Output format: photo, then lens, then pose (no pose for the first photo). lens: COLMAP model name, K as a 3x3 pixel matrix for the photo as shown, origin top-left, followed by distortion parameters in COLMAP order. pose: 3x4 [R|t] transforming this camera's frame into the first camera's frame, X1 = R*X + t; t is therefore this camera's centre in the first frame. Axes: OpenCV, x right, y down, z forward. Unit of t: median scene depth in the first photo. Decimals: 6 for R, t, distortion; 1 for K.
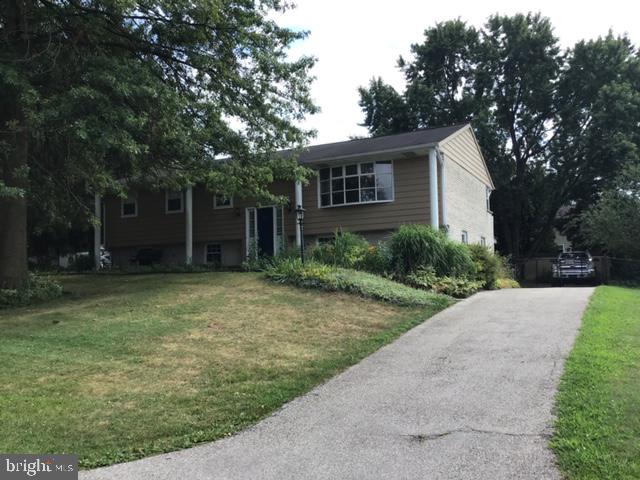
lens RADIAL K [[577.8, 0, 319.6], [0, 577.8, 239.9], [0, 0, 1]] dist [-0.041677, 0.000166]
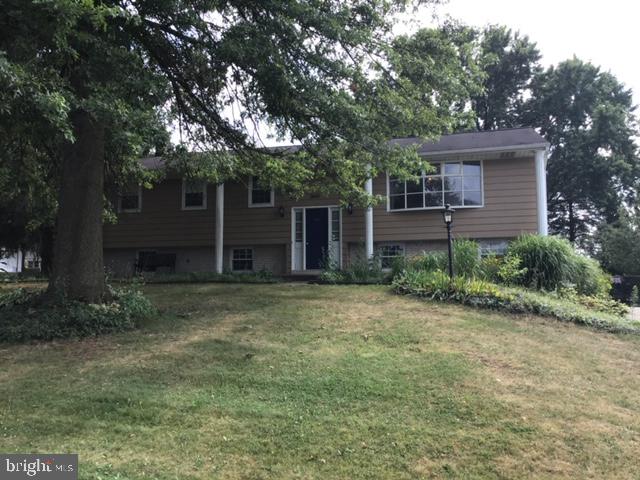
lens RADIAL K [[577.8, 0, 319.9], [0, 577.8, 239.6], [0, 0, 1]] dist [-0.041677, 0.000166]
pose [[0.983778, 0.039555, 0.174972, -0.235026], [-0.036123, 0.999088, -0.022759, 0.009778], [-0.175713, 0.016070, 0.984310, 0.159344]]
